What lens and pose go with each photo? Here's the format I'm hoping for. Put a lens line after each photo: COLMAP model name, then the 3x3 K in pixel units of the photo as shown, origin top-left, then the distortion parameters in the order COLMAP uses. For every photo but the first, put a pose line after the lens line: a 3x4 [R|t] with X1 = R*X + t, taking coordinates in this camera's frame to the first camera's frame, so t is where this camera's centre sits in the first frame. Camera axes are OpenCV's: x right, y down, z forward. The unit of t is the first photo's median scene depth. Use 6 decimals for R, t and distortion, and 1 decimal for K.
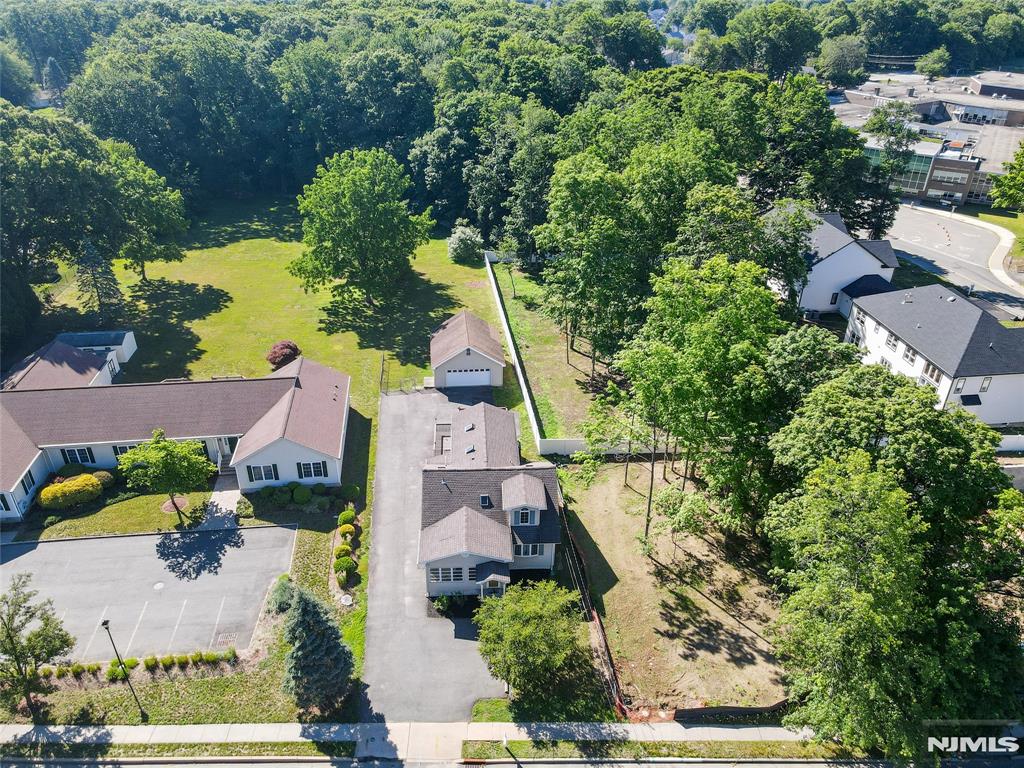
lens RADIAL K [[743.3, 0, 511.2], [0, 743.3, 393.0], [0, 0, 1]] dist [0.013007, 0.006402]
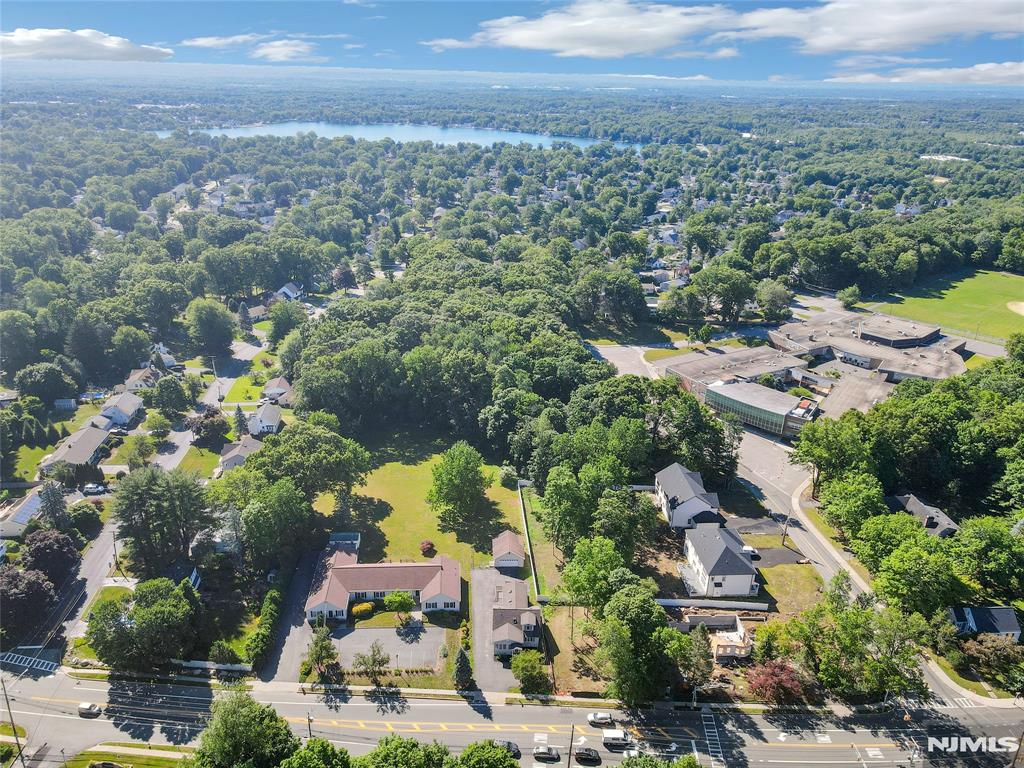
lens RADIAL K [[743.3, 0, 511.2], [0, 743.3, 393.0], [0, 0, 1]] dist [0.013007, 0.006402]
pose [[0.998584, 0.033026, -0.041703, 0.039313], [-0.038069, 0.991225, -0.126583, -0.340882], [0.037156, 0.127991, 0.991079, -1.836763]]
